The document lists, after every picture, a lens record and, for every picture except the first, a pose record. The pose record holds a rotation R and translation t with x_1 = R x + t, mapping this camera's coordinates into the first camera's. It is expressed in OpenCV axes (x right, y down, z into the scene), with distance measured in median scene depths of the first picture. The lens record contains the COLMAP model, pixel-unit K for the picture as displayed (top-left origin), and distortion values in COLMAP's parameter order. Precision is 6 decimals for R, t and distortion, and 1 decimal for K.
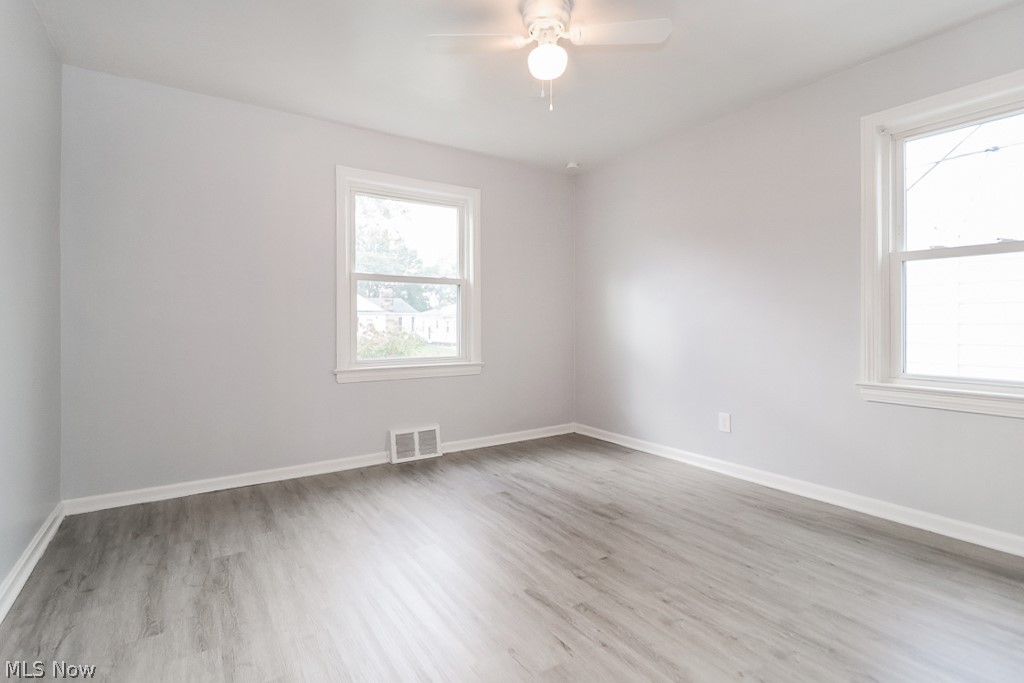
lens RADIAL K [[490.3, 0, 508.2], [0, 490.3, 324.9], [0, 0, 1]] dist [0.012003, -0.012625]
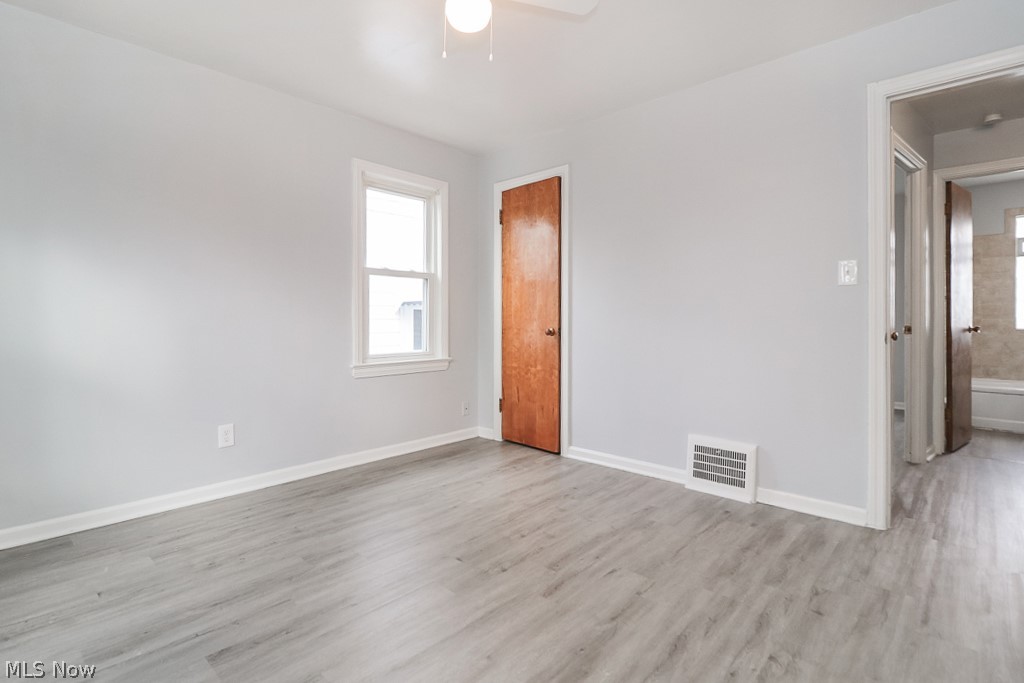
lens RADIAL K [[483.4, 0, 507.0], [0, 483.4, 319.8], [0, 0, 1]] dist [0.003907, -0.009885]
pose [[-0.220051, -0.001484, 0.975487, -0.672948], [0.006715, 0.999973, 0.003036, -0.002151], [-0.975465, 0.007219, -0.220035, 0.990214]]
